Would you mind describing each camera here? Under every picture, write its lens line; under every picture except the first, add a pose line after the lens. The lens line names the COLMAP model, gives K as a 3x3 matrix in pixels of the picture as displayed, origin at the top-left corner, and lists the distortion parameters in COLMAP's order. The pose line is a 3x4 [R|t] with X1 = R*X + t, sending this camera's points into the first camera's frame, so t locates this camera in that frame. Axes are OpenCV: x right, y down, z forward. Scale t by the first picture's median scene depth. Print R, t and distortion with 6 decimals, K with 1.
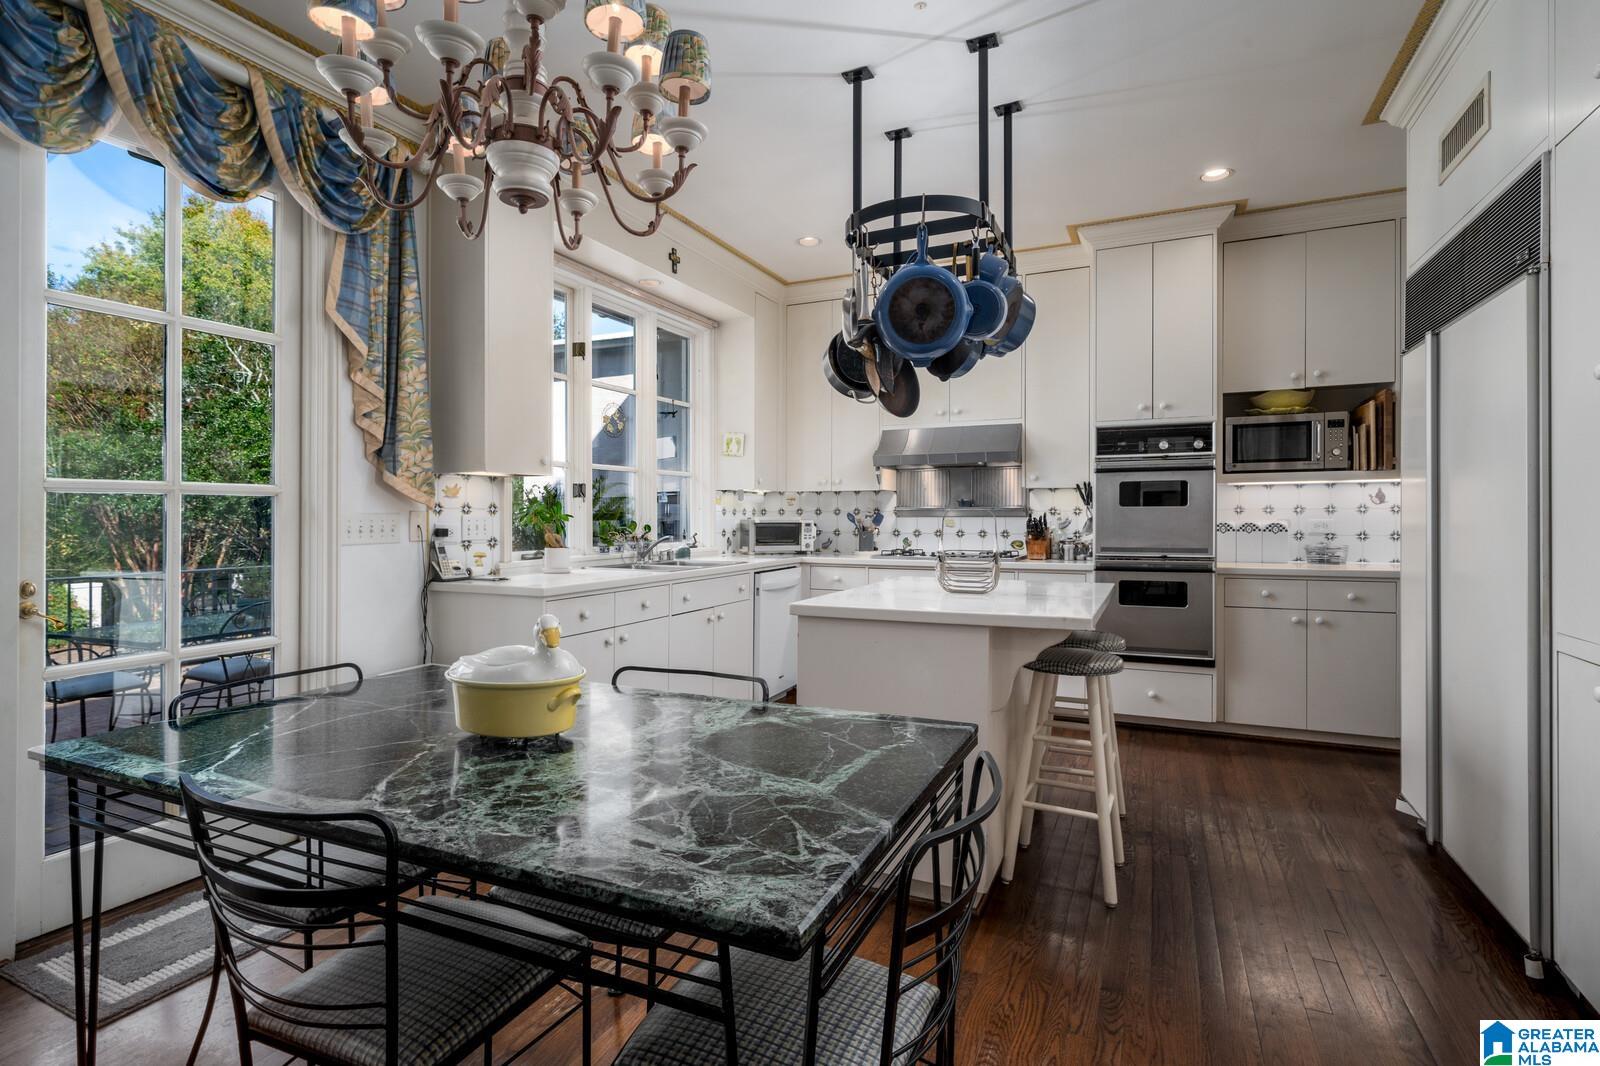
lens RADIAL K [[783.4, 0, 793.5], [0, 783.4, 516.6], [0, 0, 1]] dist [0.001069, -0.000002]
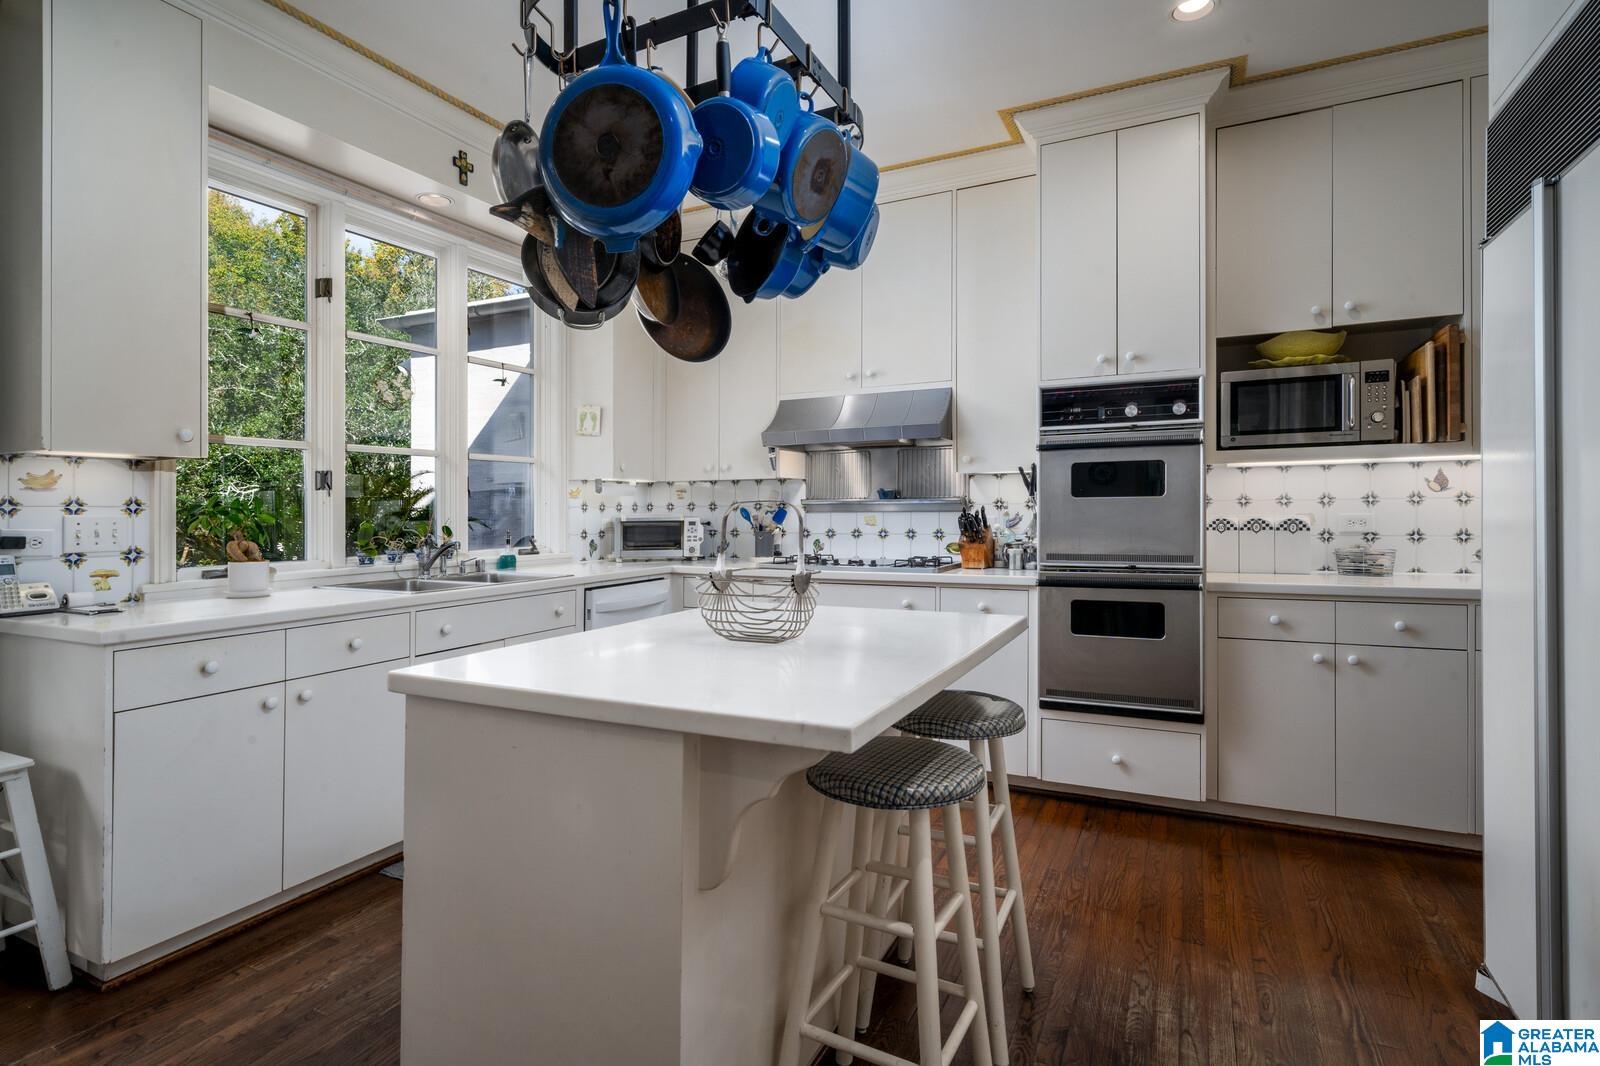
lens RADIAL K [[809.6, 0, 789.9], [0, 809.6, 512.2], [0, 0, 1]] dist [0.001095, -0.000669]
pose [[0.999604, -0.006179, -0.027463, 0.178350], [0.006240, 0.999978, 0.002130, -0.002286], [0.027449, -0.002300, 0.999621, 0.249812]]
